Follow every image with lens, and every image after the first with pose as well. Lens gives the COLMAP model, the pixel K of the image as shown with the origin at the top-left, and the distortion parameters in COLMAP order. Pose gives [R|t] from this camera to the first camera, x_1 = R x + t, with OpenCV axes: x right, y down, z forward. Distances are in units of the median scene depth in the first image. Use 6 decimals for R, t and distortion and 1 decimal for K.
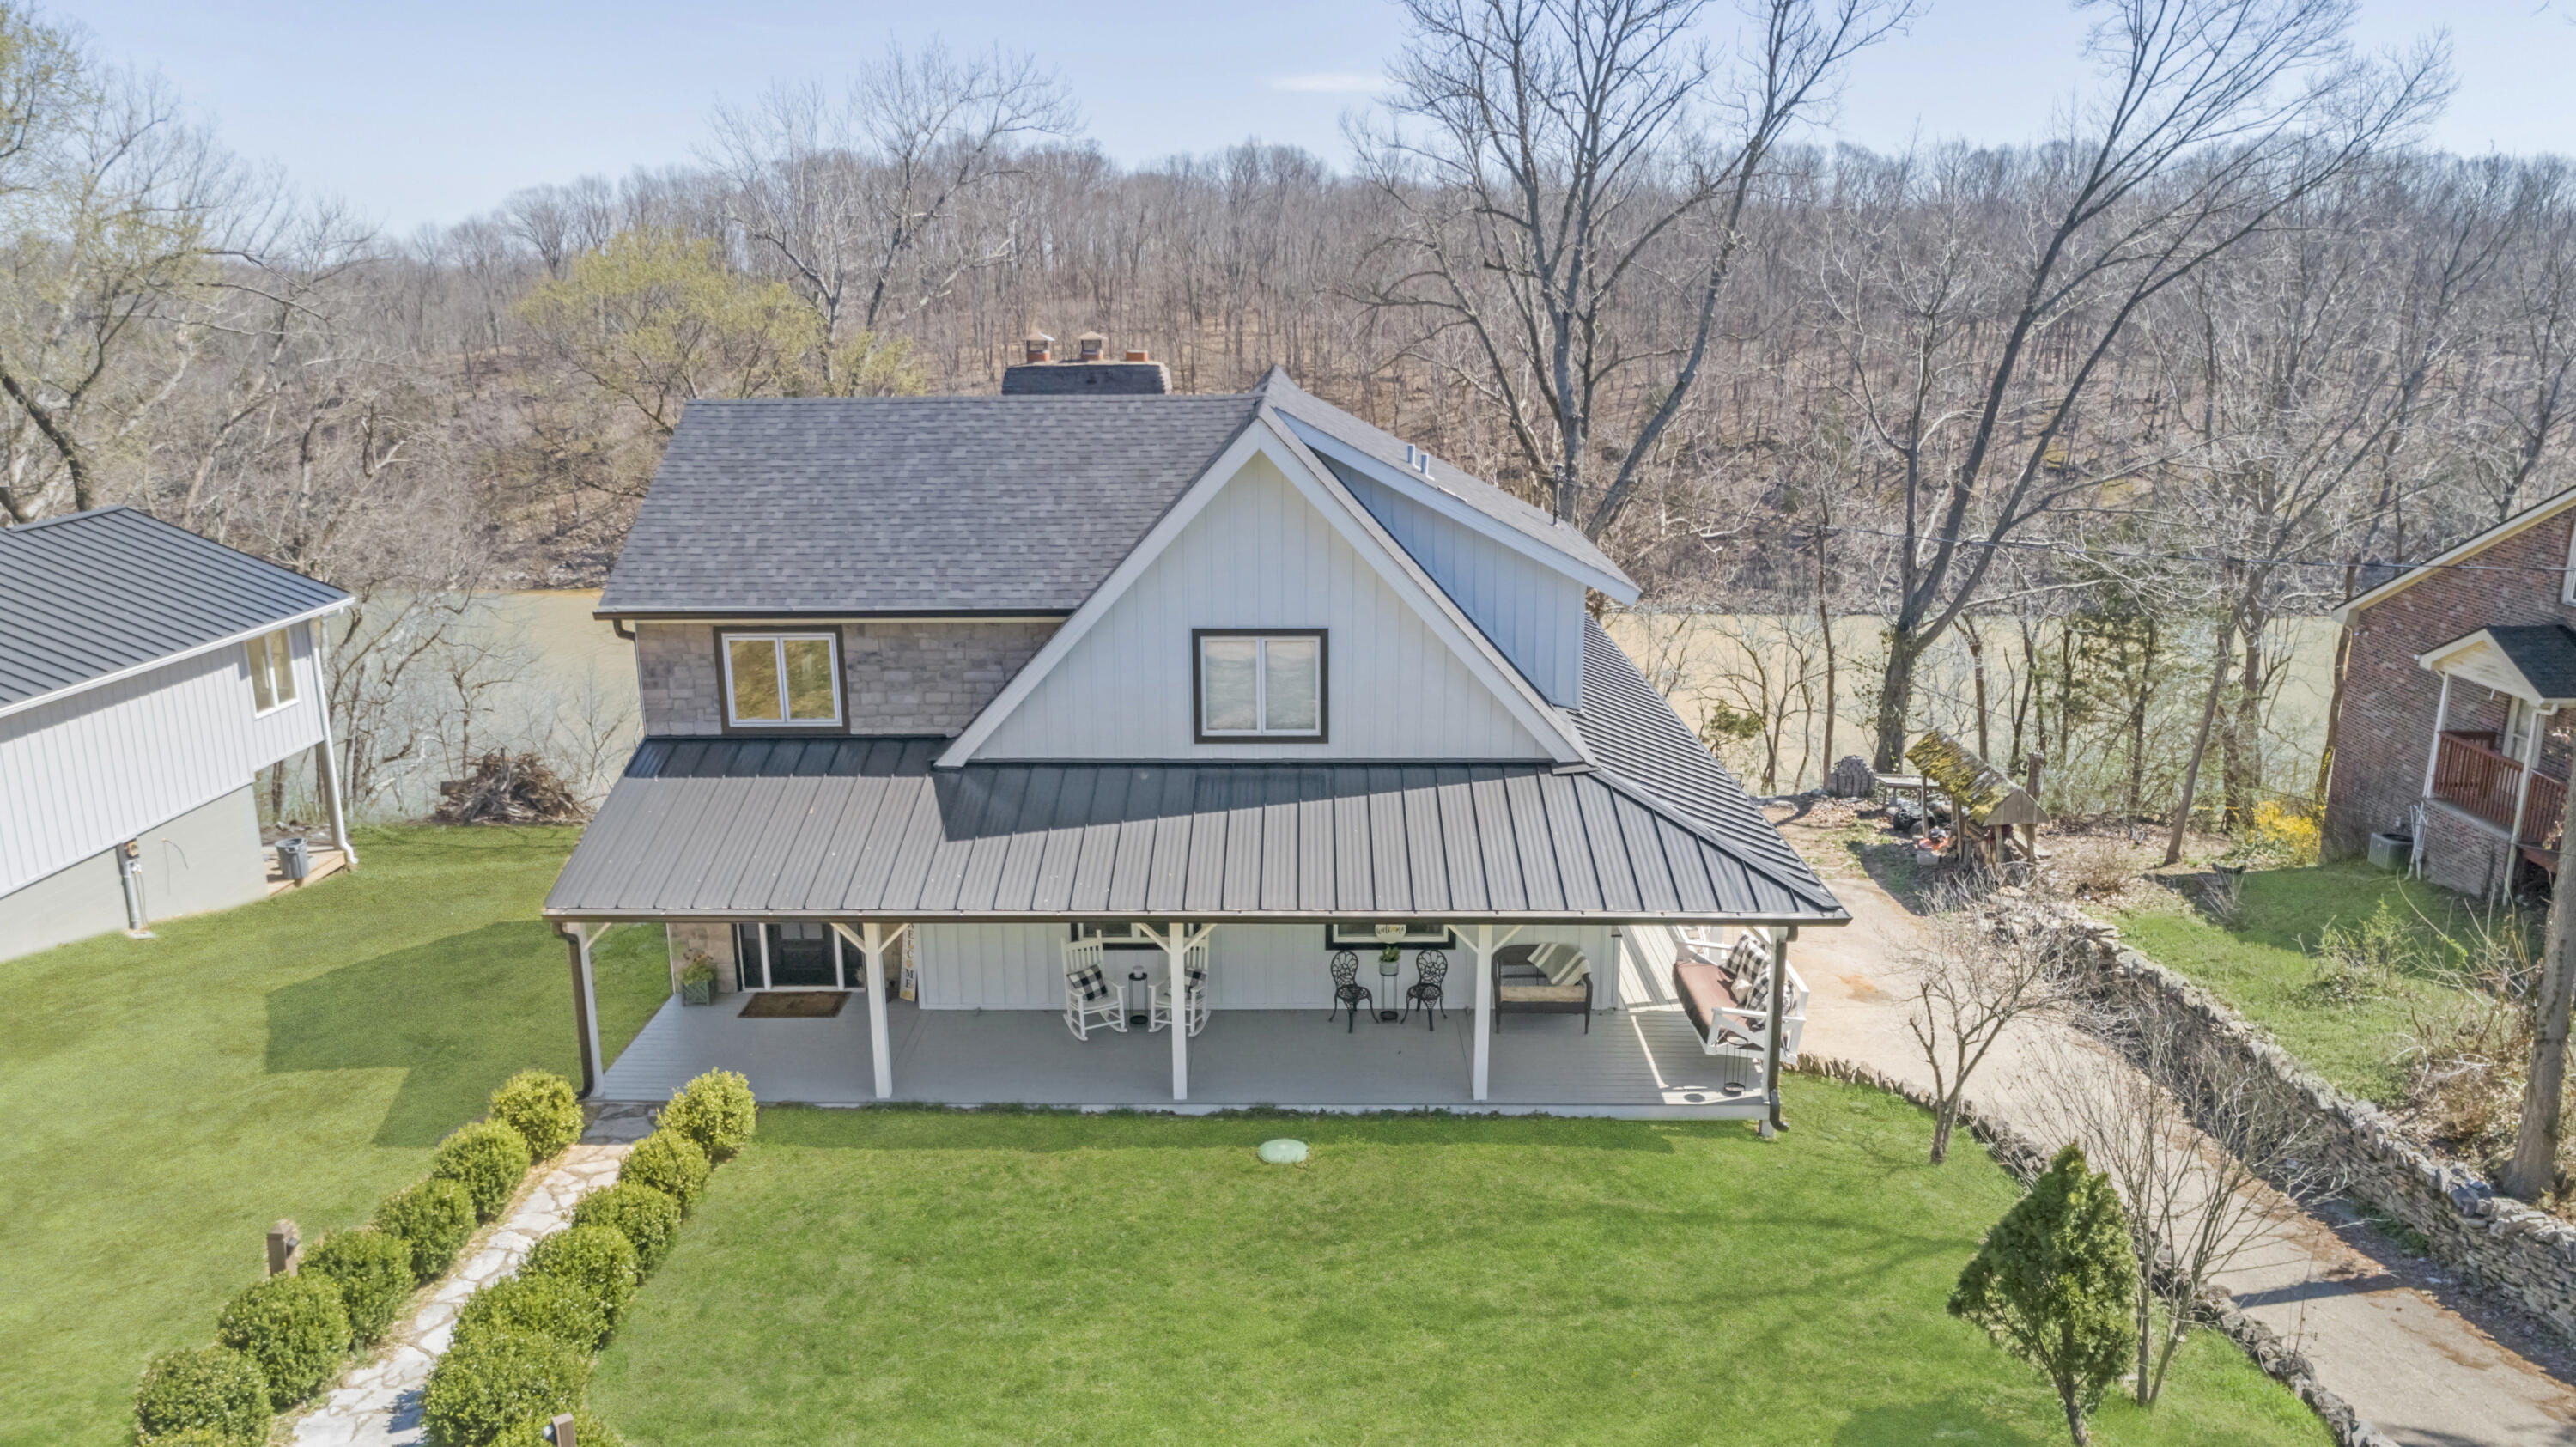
lens RADIAL K [[1775.0, 0, 1285.5], [0, 1775.0, 719.2], [0, 0, 1]] dist [-0.002071, 0.000317]
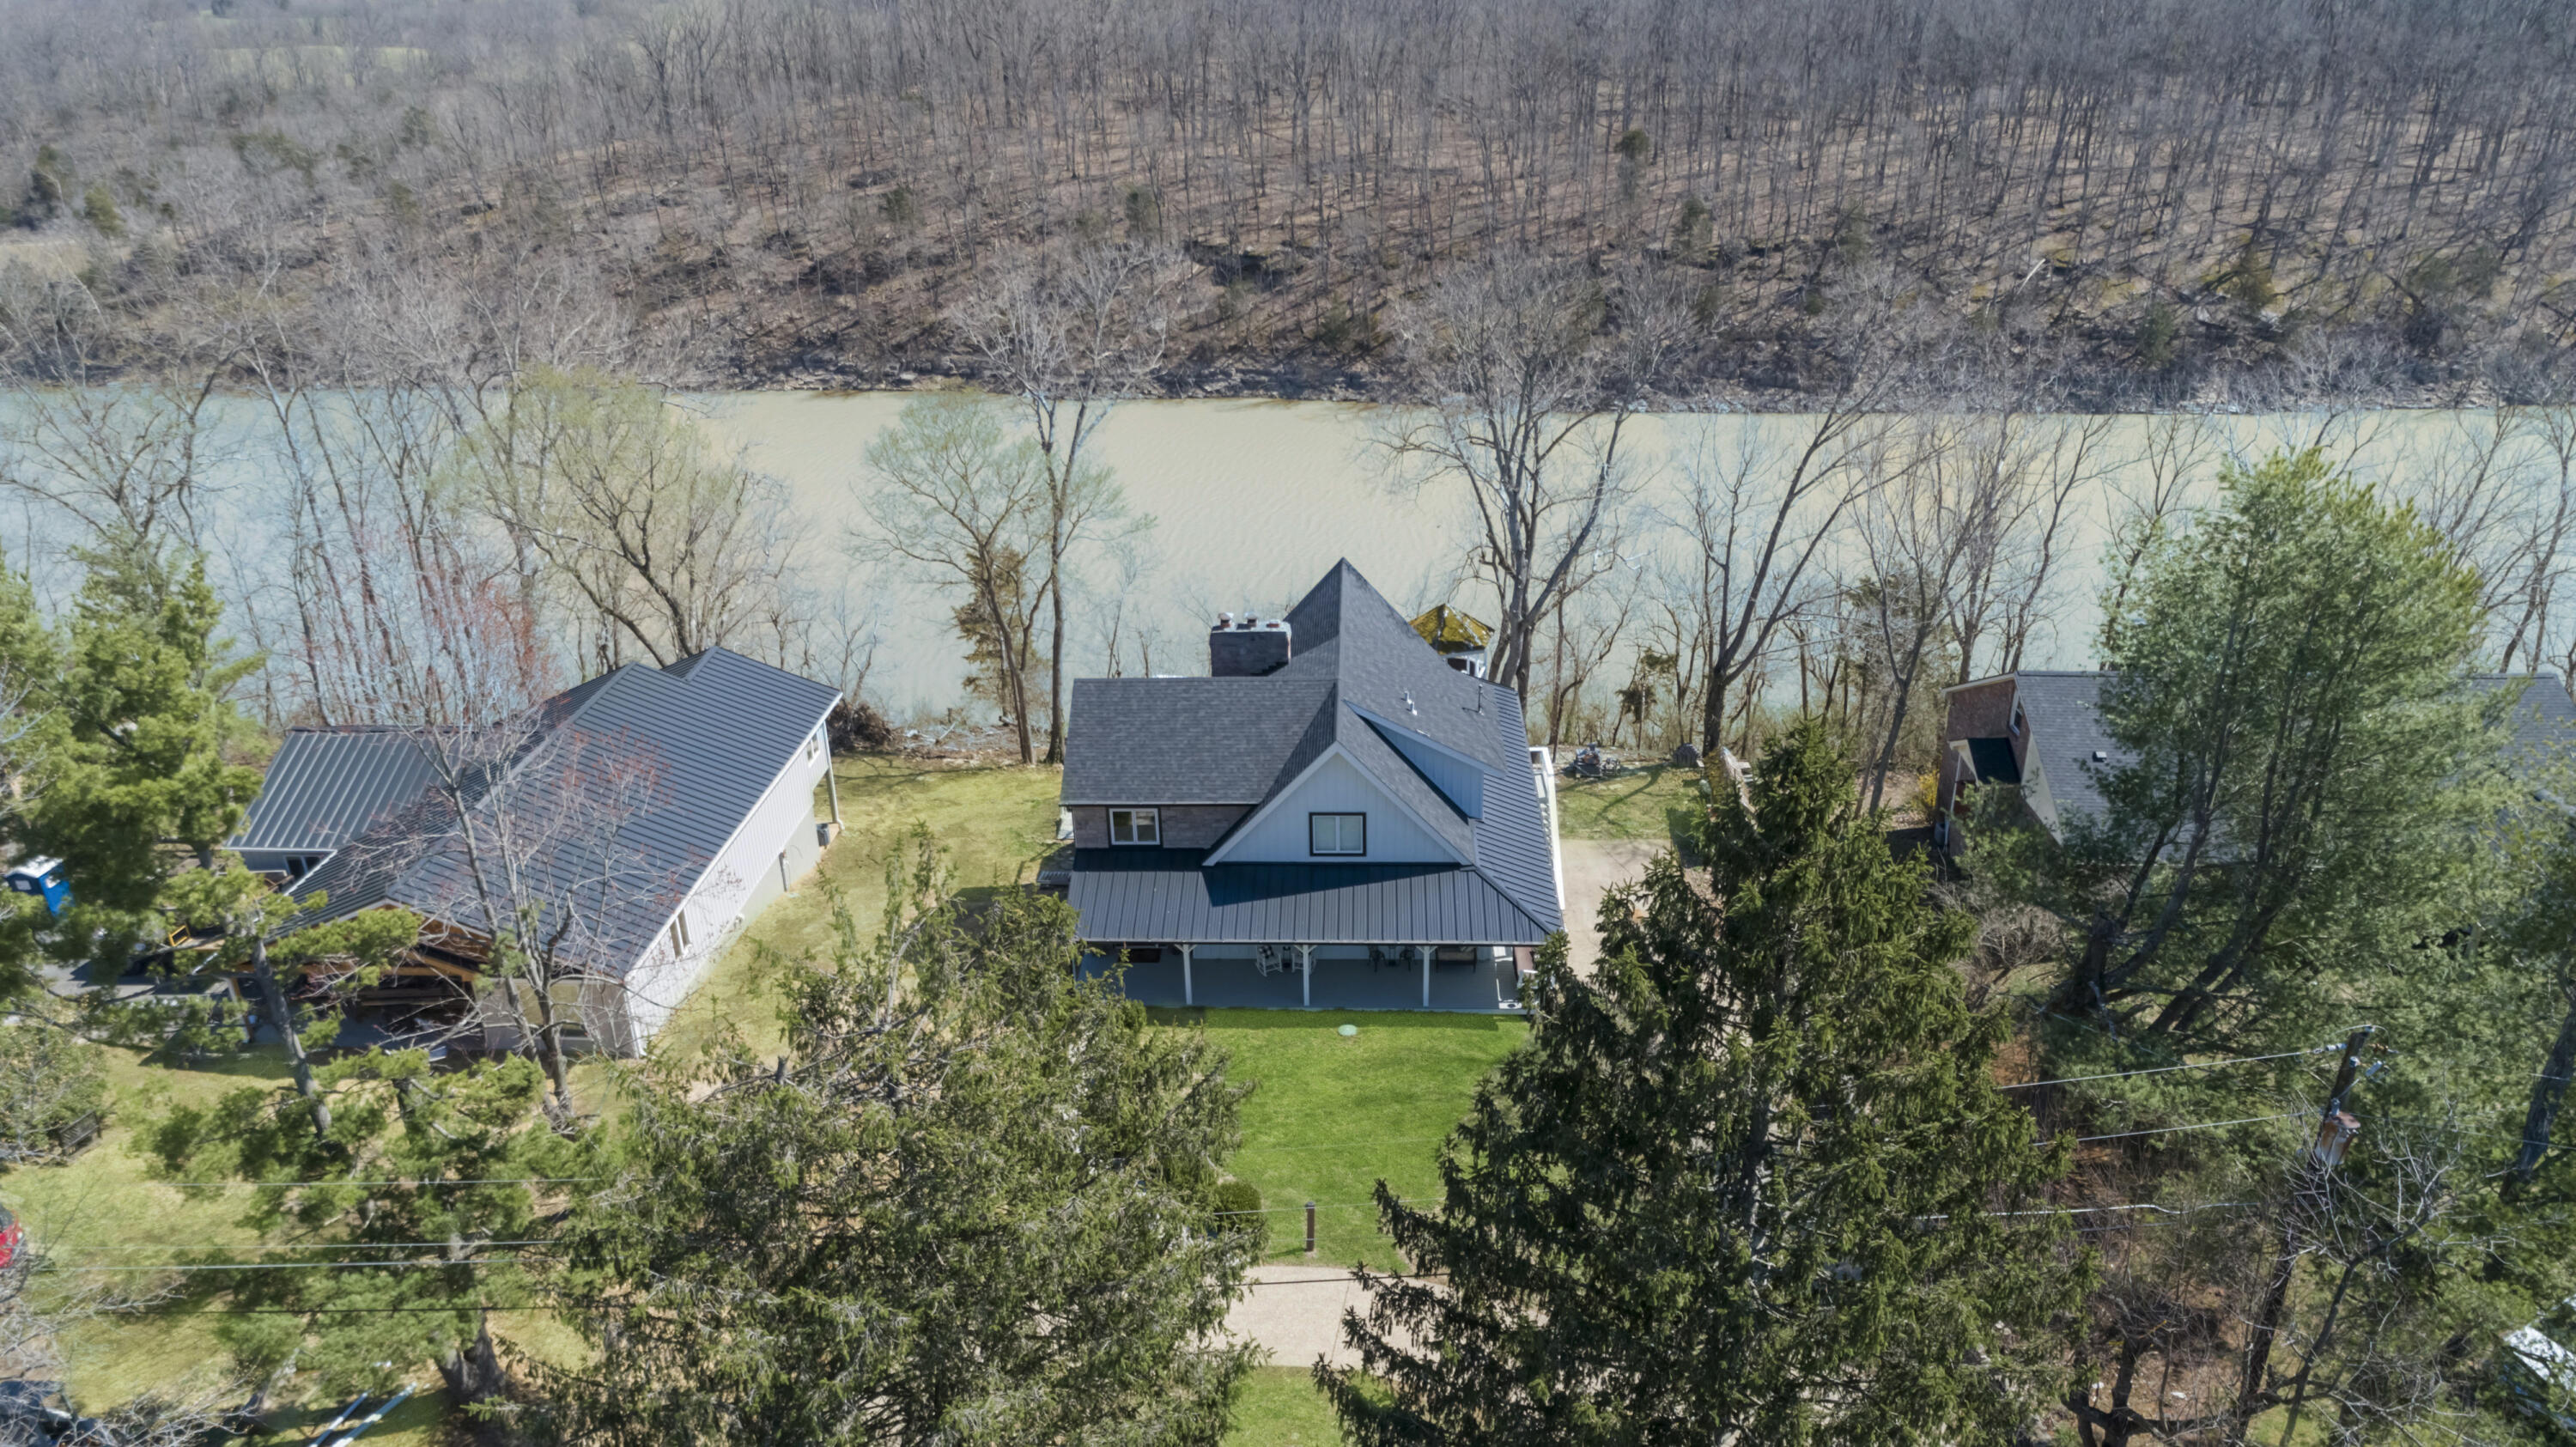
lens RADIAL K [[1775.0, 0, 1290.9], [0, 1775.0, 726.4], [0, 0, 1]] dist [-0.002071, 0.000317]
pose [[0.999358, -0.004490, -0.035548, 0.004761], [0.010485, 0.985336, 0.170301, -0.319085], [0.034262, -0.170564, 0.984751, -0.745188]]
